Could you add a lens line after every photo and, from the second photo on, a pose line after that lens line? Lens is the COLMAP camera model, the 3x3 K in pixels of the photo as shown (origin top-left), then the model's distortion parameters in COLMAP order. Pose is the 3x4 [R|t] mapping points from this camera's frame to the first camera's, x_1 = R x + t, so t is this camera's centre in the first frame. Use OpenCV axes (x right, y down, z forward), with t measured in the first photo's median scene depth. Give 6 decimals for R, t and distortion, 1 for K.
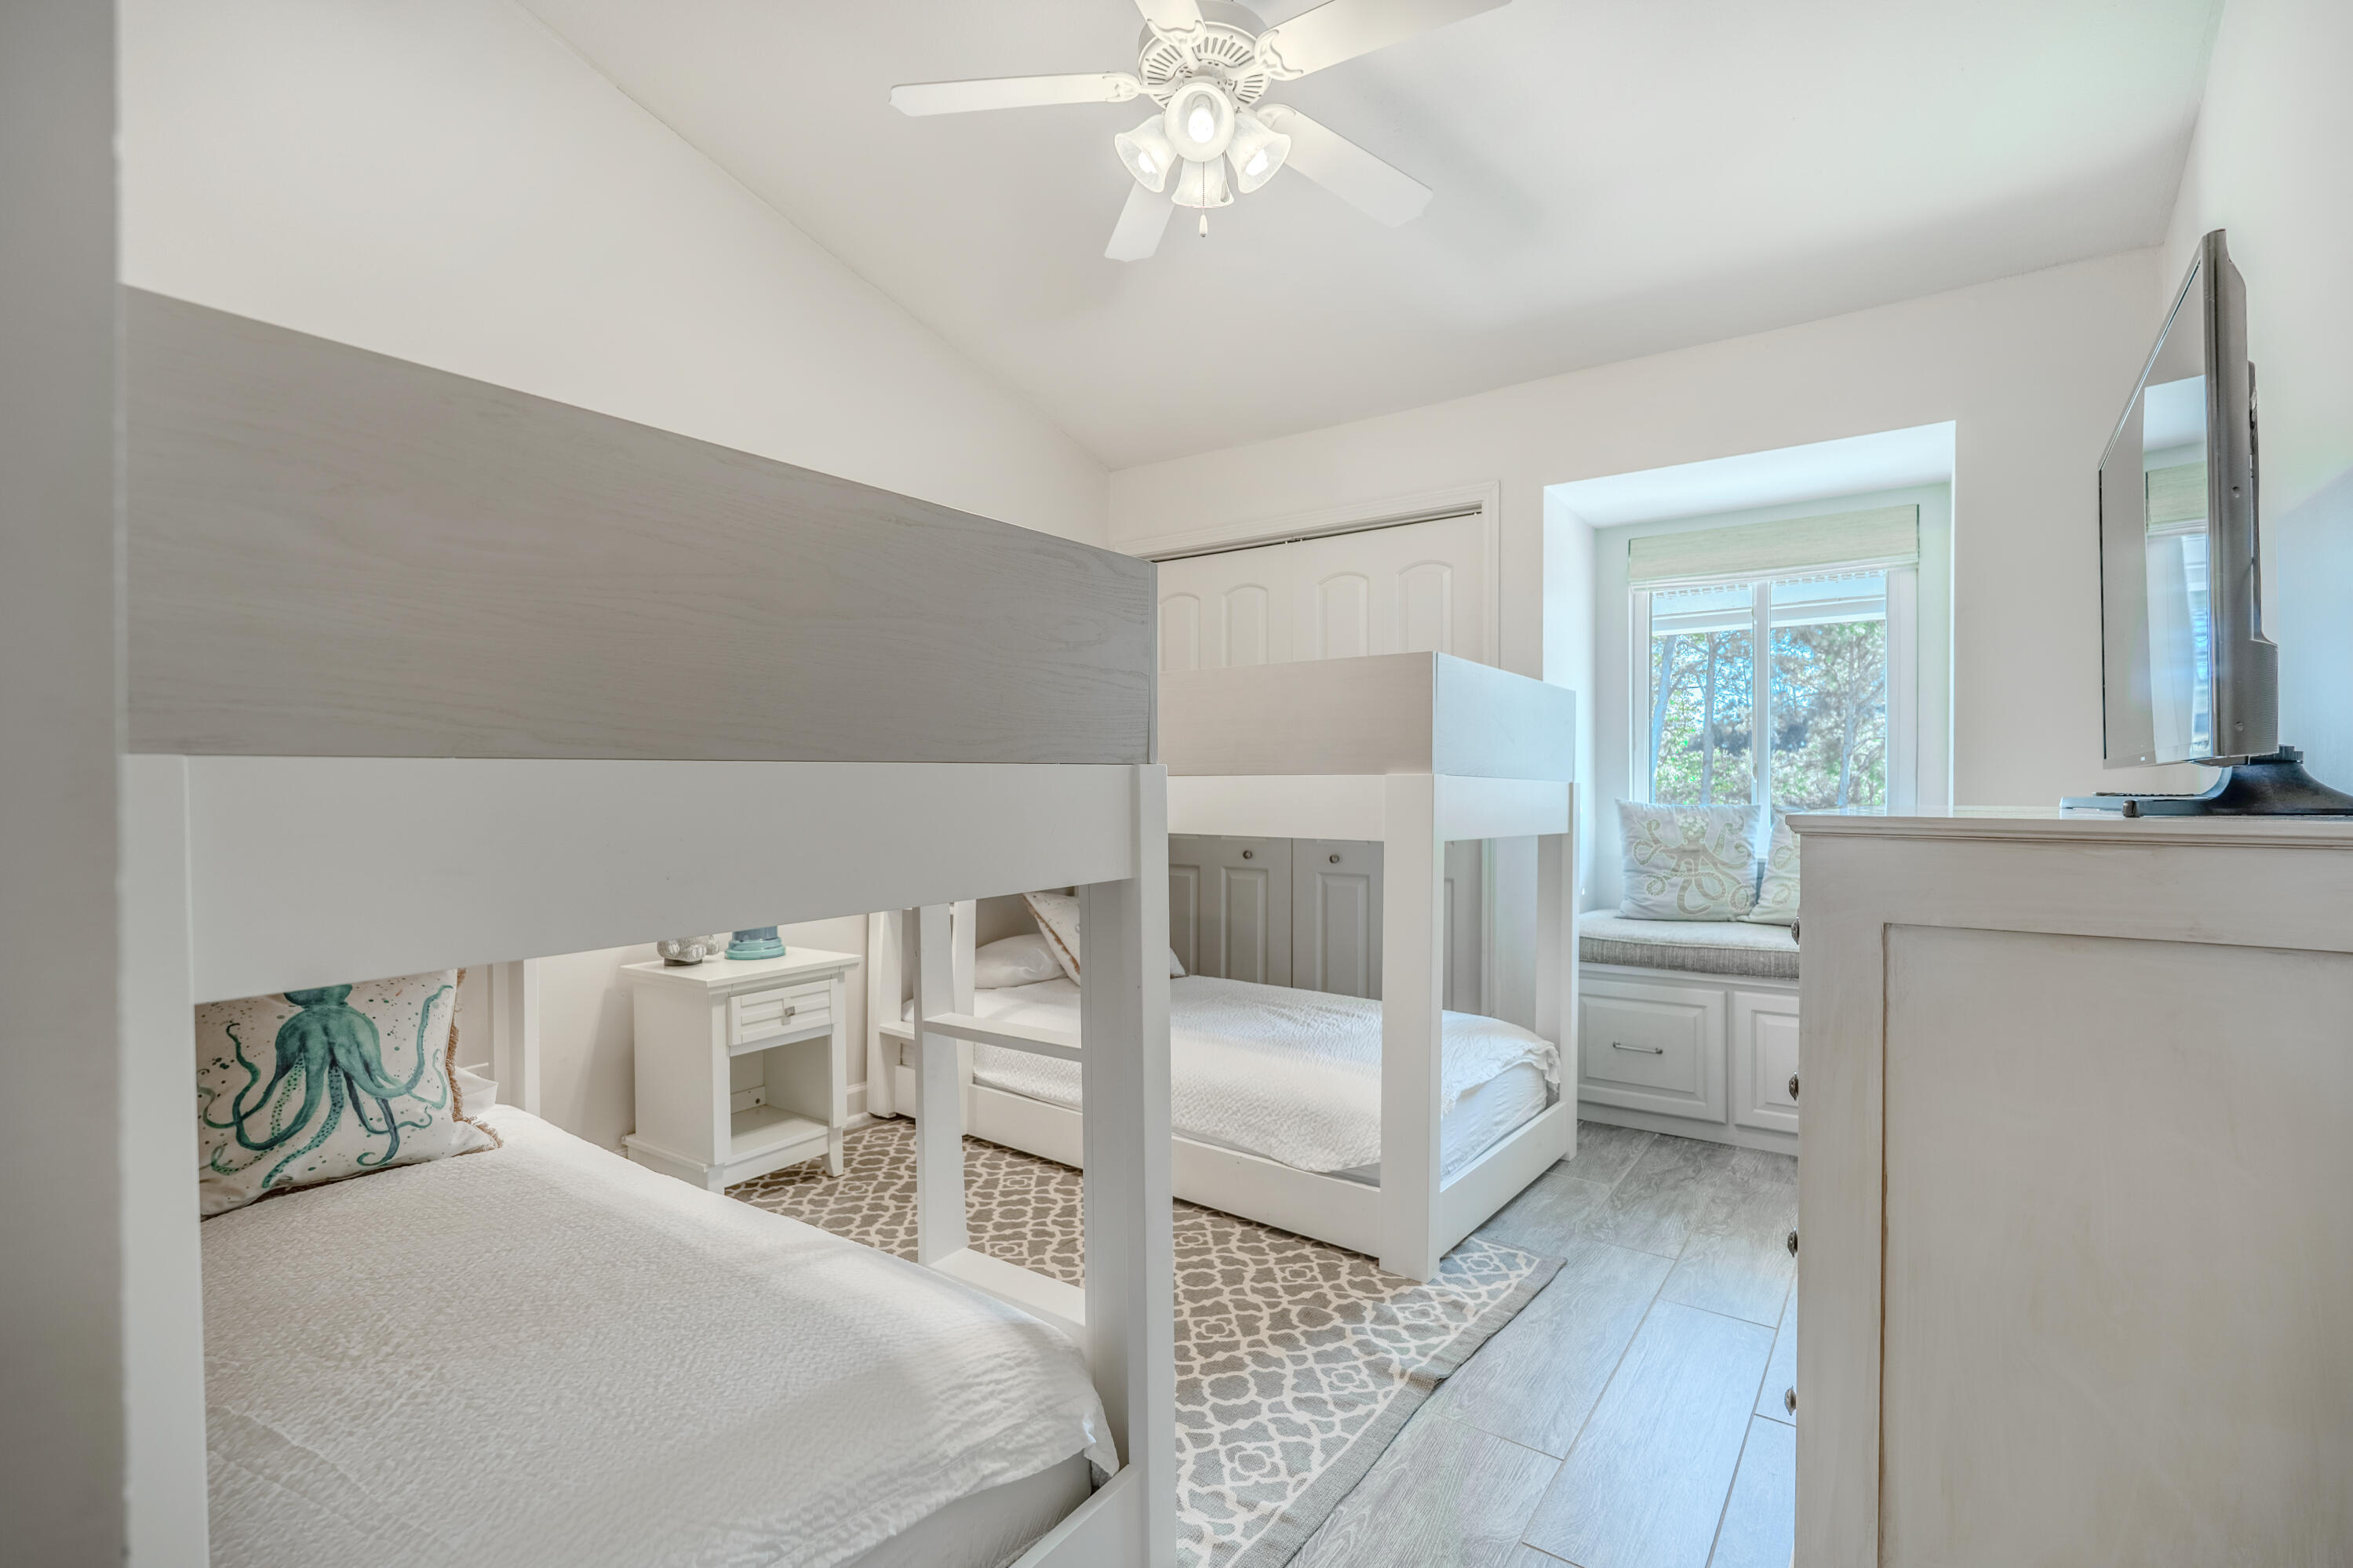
lens RADIAL K [[1122.4, 0, 1170.7], [0, 1122.4, 794.8], [0, 0, 1]] dist [0.000535, 0.001394]
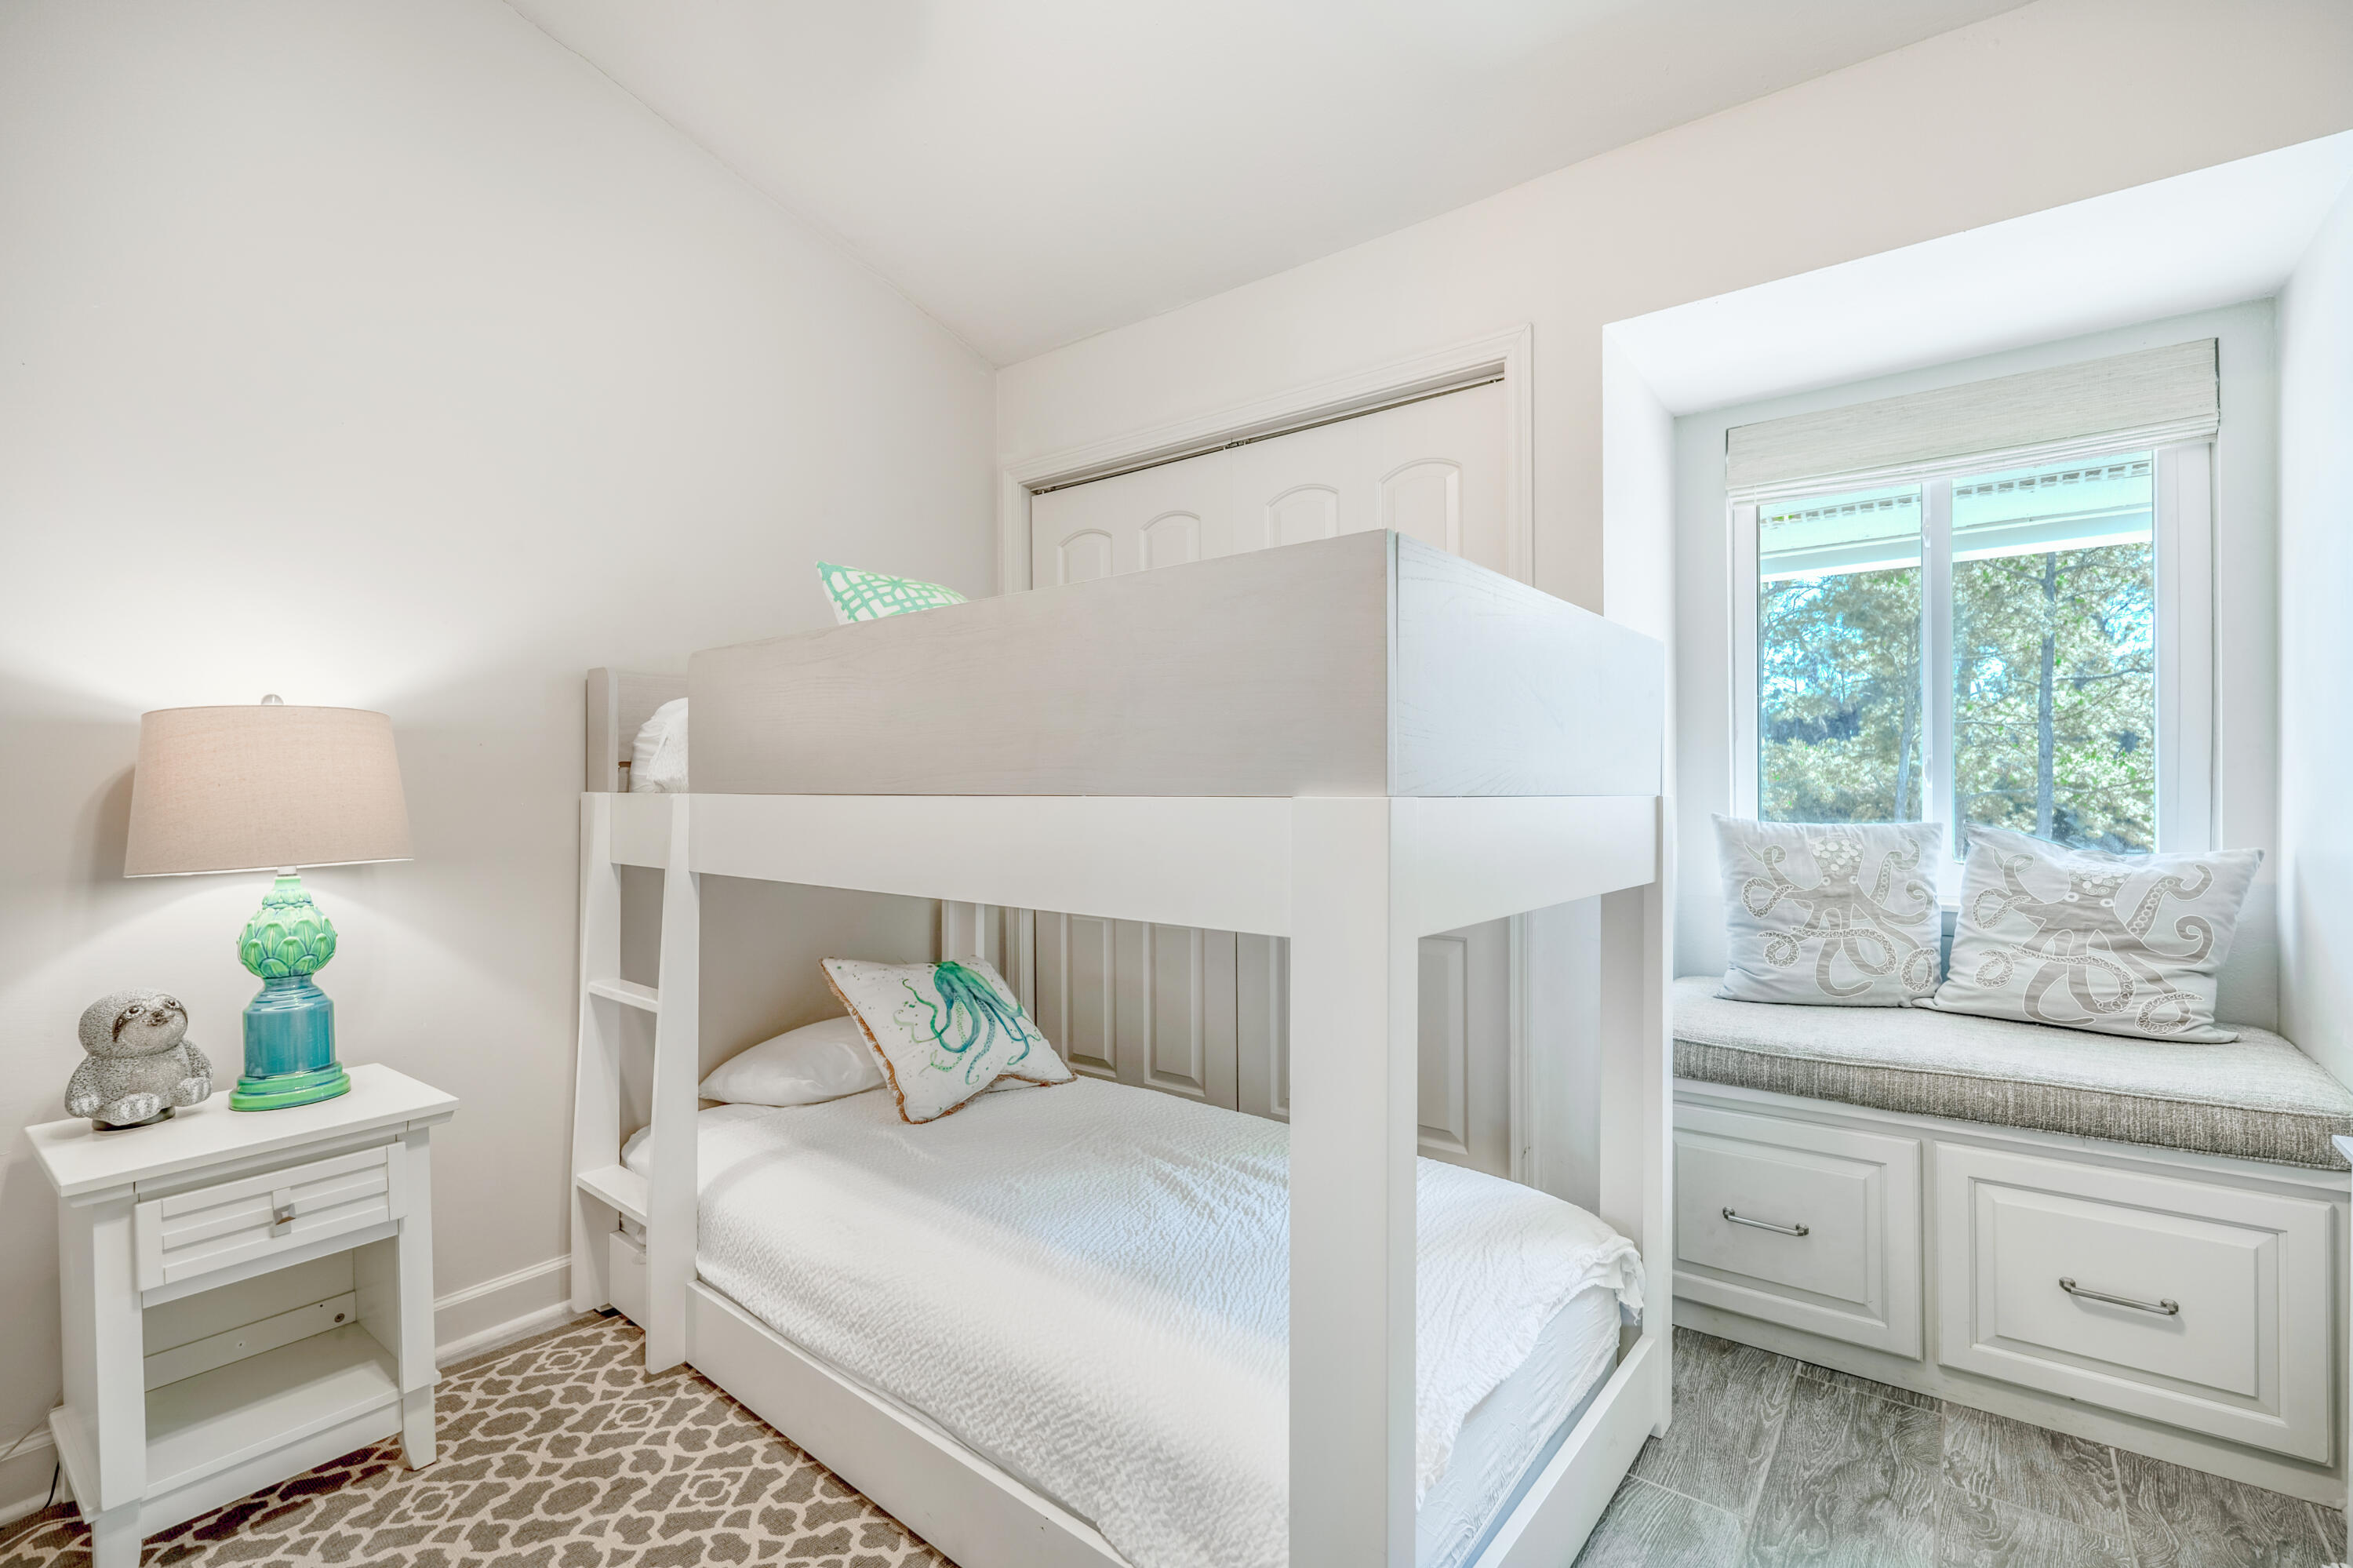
lens RADIAL K [[1075.6, 0, 1177.5], [0, 1075.6, 789.9], [0, 0, 1]] dist [-0.000742, 0.000267]
pose [[0.999300, -0.009268, -0.036235, 0.119446], [0.009313, 0.999956, 0.001085, -0.016595], [0.036223, -0.001422, 0.999343, 0.408199]]
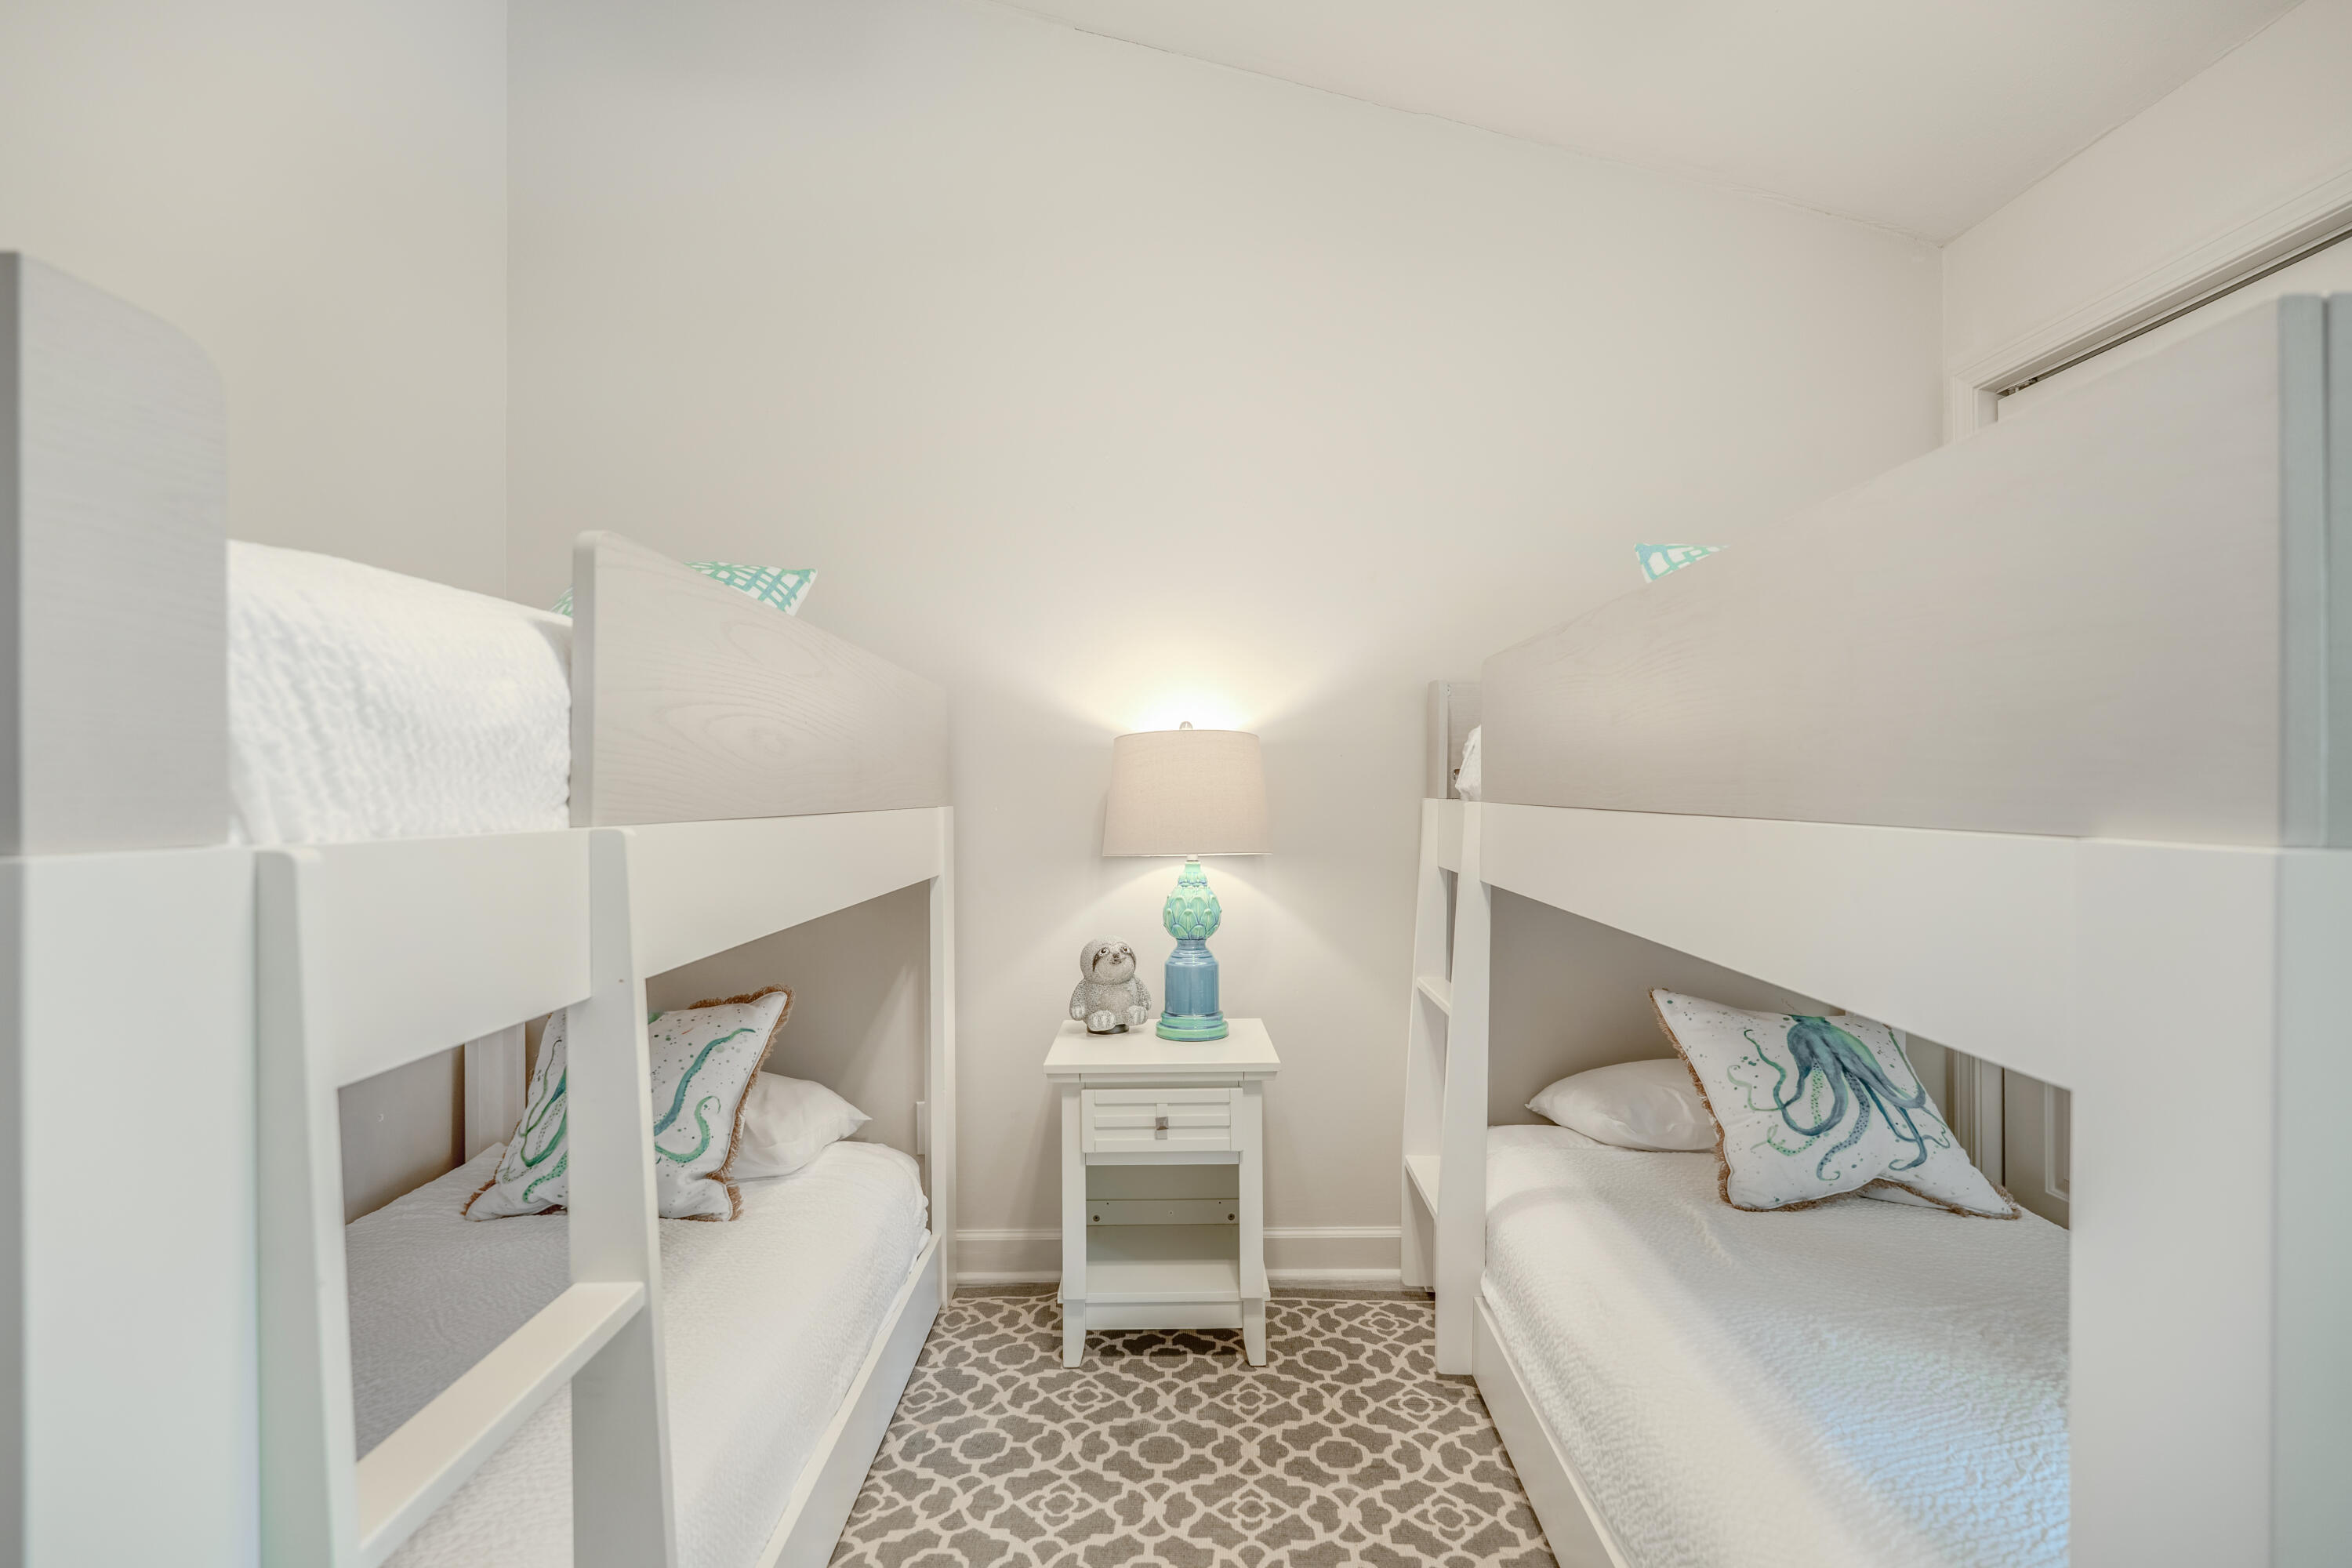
lens RADIAL K [[1062.5, 0, 1151.8], [0, 1062.5, 780.4], [0, 0, 1]] dist [-0.000460, 0.000206]
pose [[0.576965, -0.009665, -0.816711, 0.201991], [-0.000577, 0.999925, -0.012241, -0.021221], [0.816768, 0.007533, 0.576916, 0.511617]]
